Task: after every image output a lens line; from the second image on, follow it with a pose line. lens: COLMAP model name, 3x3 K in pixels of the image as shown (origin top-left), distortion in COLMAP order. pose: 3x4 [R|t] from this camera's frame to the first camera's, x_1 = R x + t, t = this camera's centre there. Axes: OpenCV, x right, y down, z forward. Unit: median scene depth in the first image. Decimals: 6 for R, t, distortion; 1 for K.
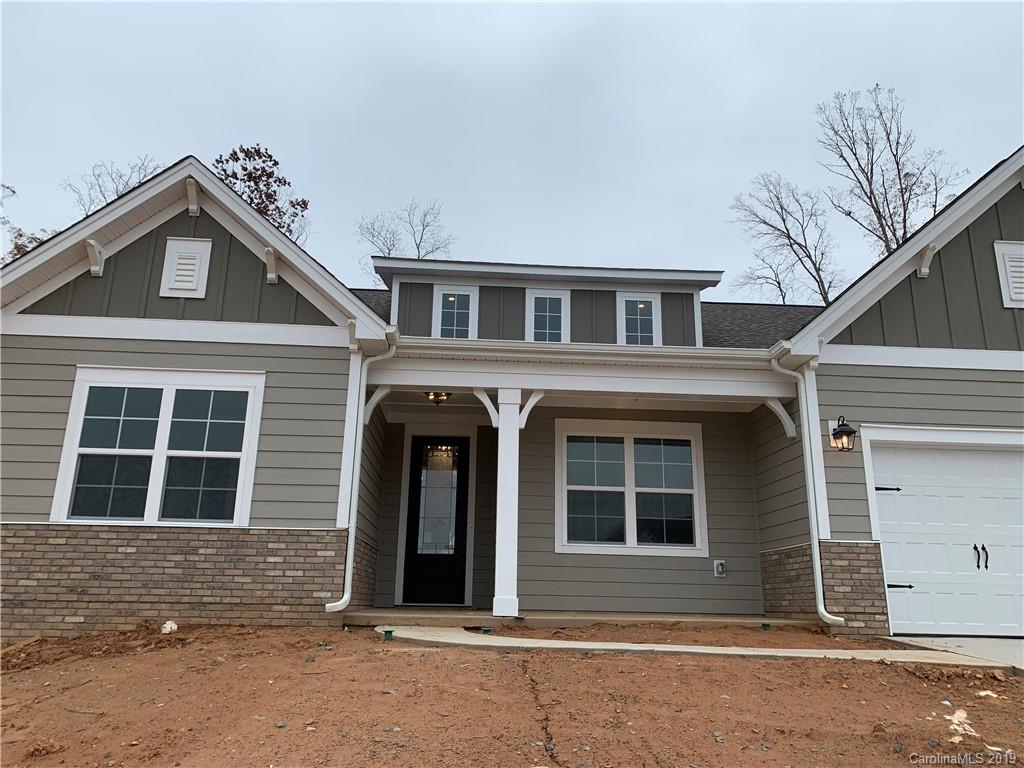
lens RADIAL K [[777.0, 0, 511.1], [0, 777.0, 398.1], [0, 0, 1]] dist [0.011350, 0.000884]
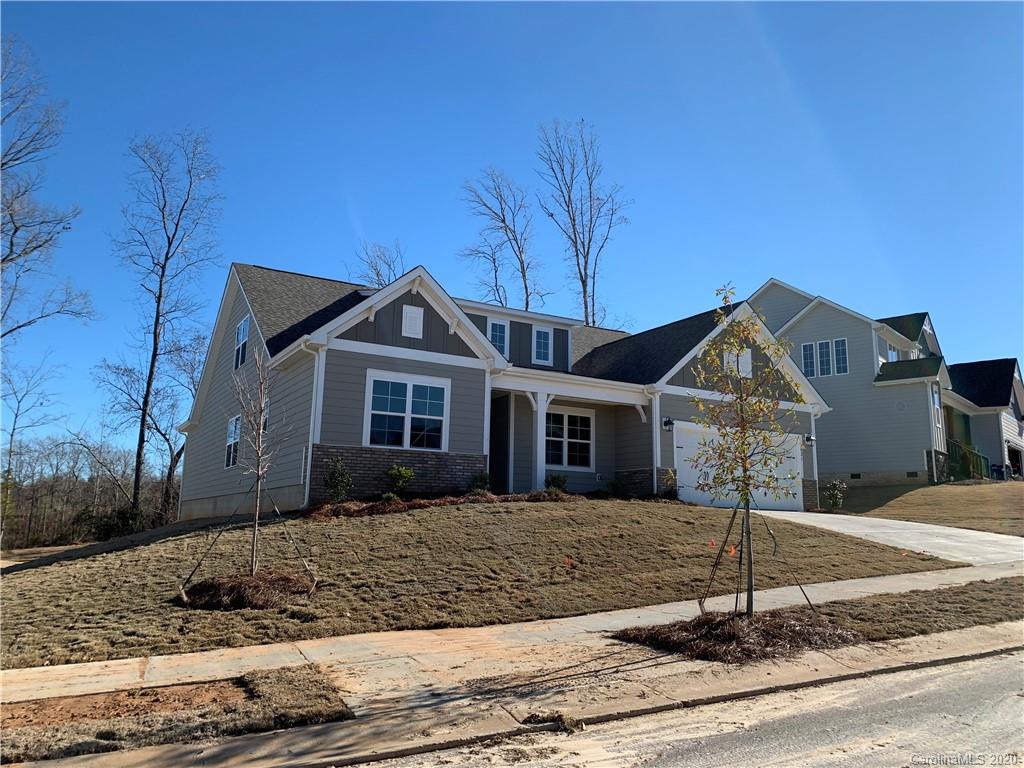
lens RADIAL K [[773.5, 0, 512.0], [0, 773.5, 384.0], [0, 0, 1]] dist [0.060204, -0.000312]
pose [[0.893404, 0.079914, 0.442090, -1.056256], [-0.115987, 0.991720, 0.055128, -0.149059], [-0.434023, -0.100528, 0.895275, -0.903821]]
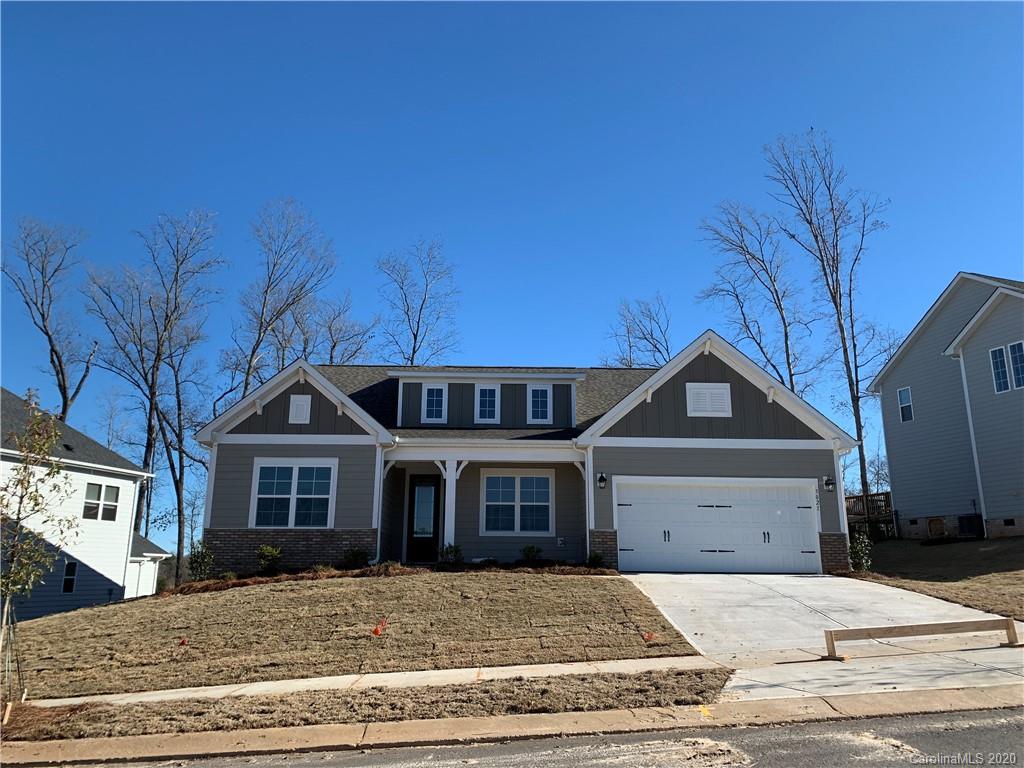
lens RADIAL K [[773.5, 0, 512.0], [0, 773.5, 384.0], [0, 0, 1]] dist [0.060204, -0.000312]
pose [[0.999451, -0.021452, -0.025244, 0.230253], [0.021788, 0.999677, 0.013110, -0.254080], [0.024955, -0.013653, 0.999595, -1.154625]]
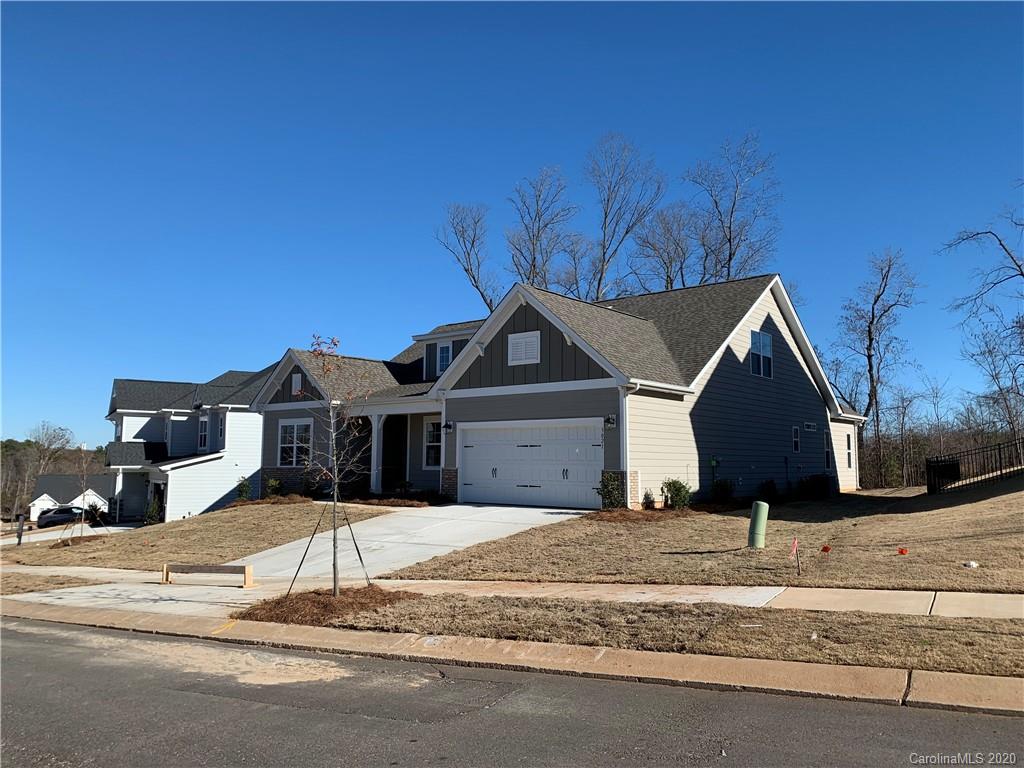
lens RADIAL K [[777.0, 0, 511.1], [0, 777.0, 398.1], [0, 0, 1]] dist [0.011350, 0.000884]
pose [[0.739460, -0.073449, -0.669181, 2.277209], [0.180283, 0.979329, 0.091726, -0.244194], [0.648611, -0.188469, 0.737416, -0.736239]]
